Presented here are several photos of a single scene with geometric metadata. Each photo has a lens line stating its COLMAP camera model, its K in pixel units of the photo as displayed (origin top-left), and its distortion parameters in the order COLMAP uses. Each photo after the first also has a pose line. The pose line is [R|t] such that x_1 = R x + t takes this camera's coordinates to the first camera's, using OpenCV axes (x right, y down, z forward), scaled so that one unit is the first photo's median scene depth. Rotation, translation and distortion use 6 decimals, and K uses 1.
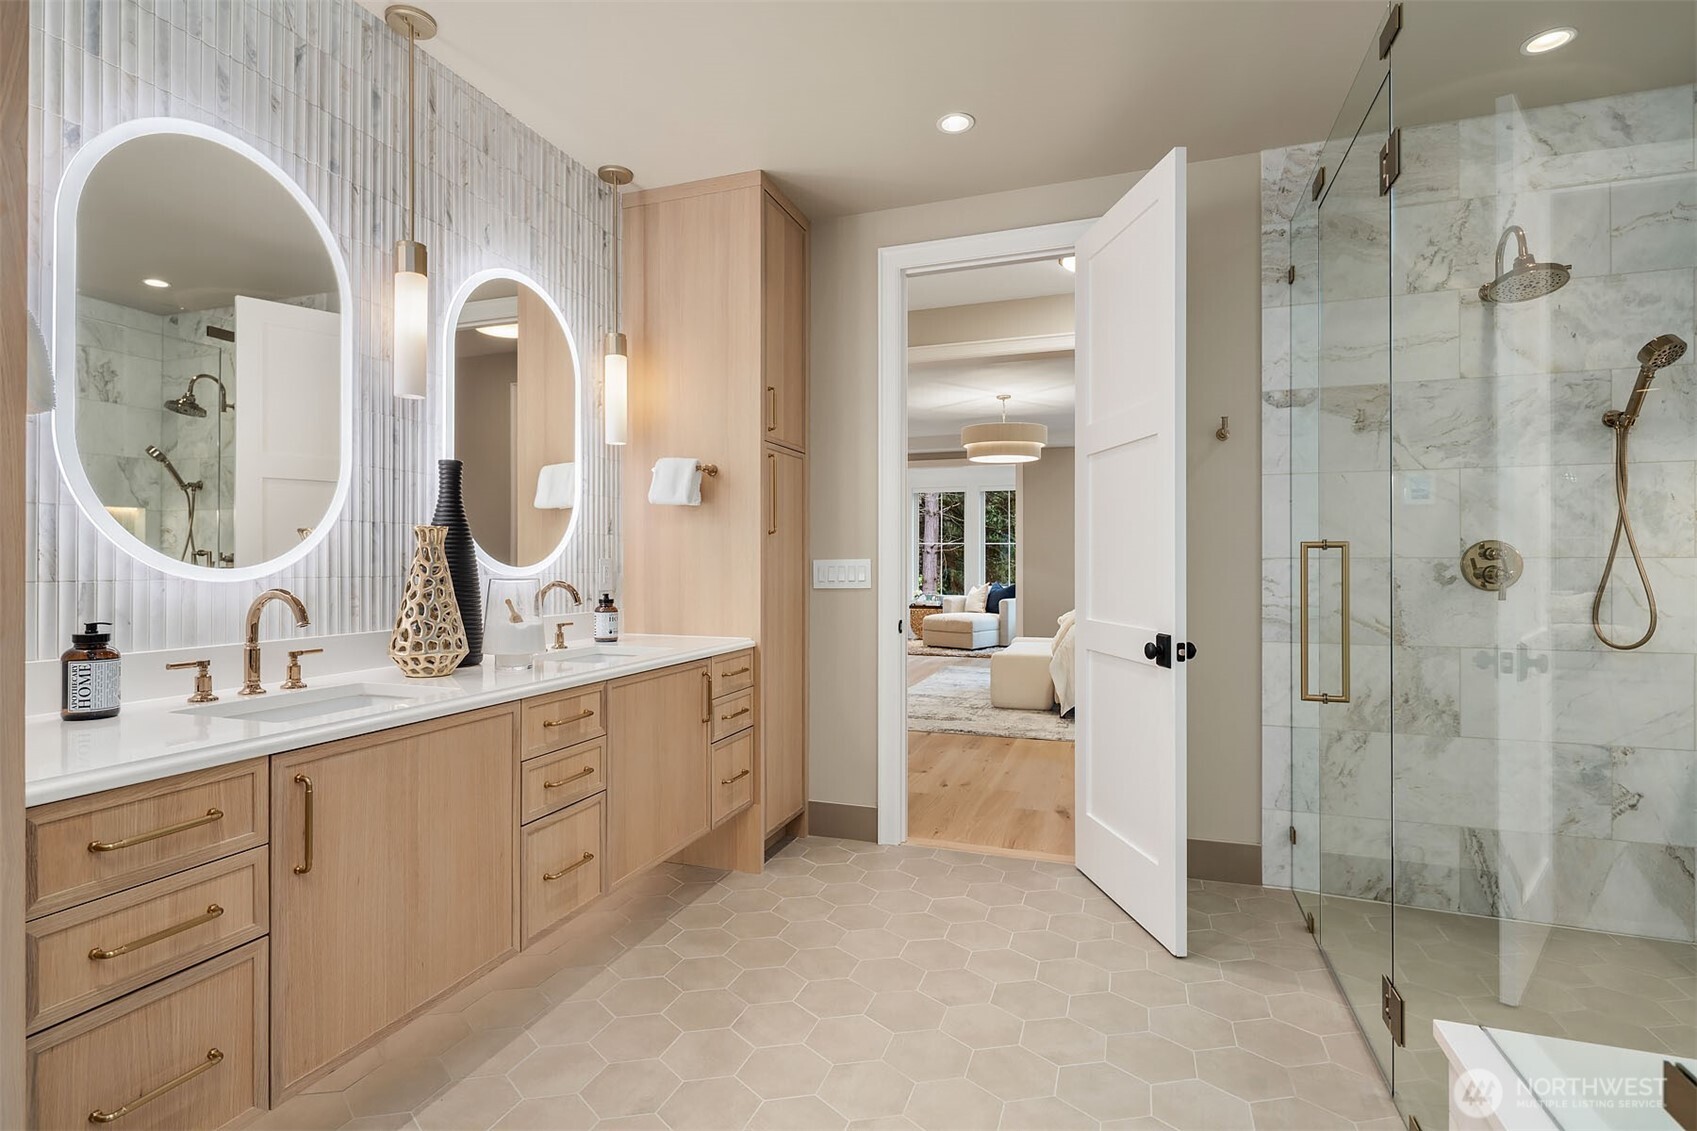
lens RADIAL K [[811.9, 0, 845.2], [0, 811.9, 562.7], [0, 0, 1]] dist [-0.001175, -0.001020]
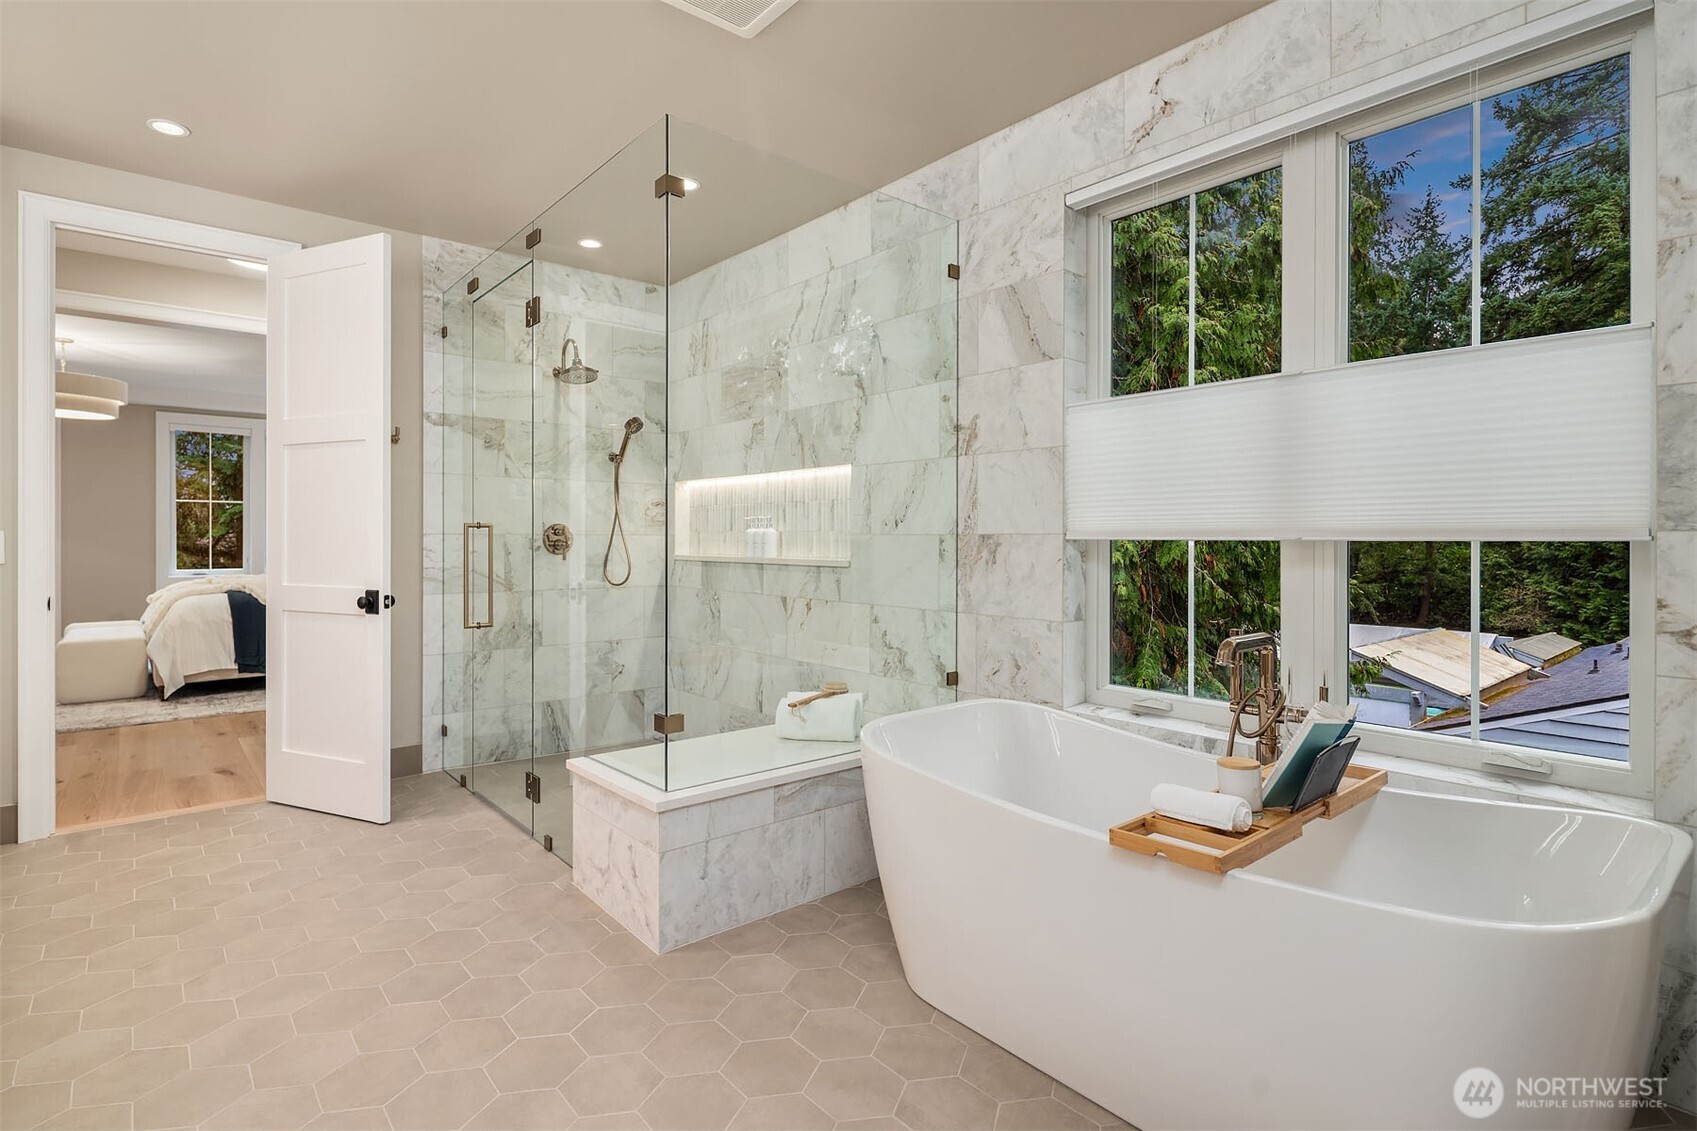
lens RADIAL K [[851.3, 0, 819.8], [0, 851.3, 536.5], [0, 0, 1]] dist [-0.000854, -0.000957]
pose [[0.515055, 0.003569, 0.857150, -0.414662], [-0.003700, 0.999991, -0.001940, -0.000717], [-0.857149, -0.002172, 0.515064, -0.348254]]
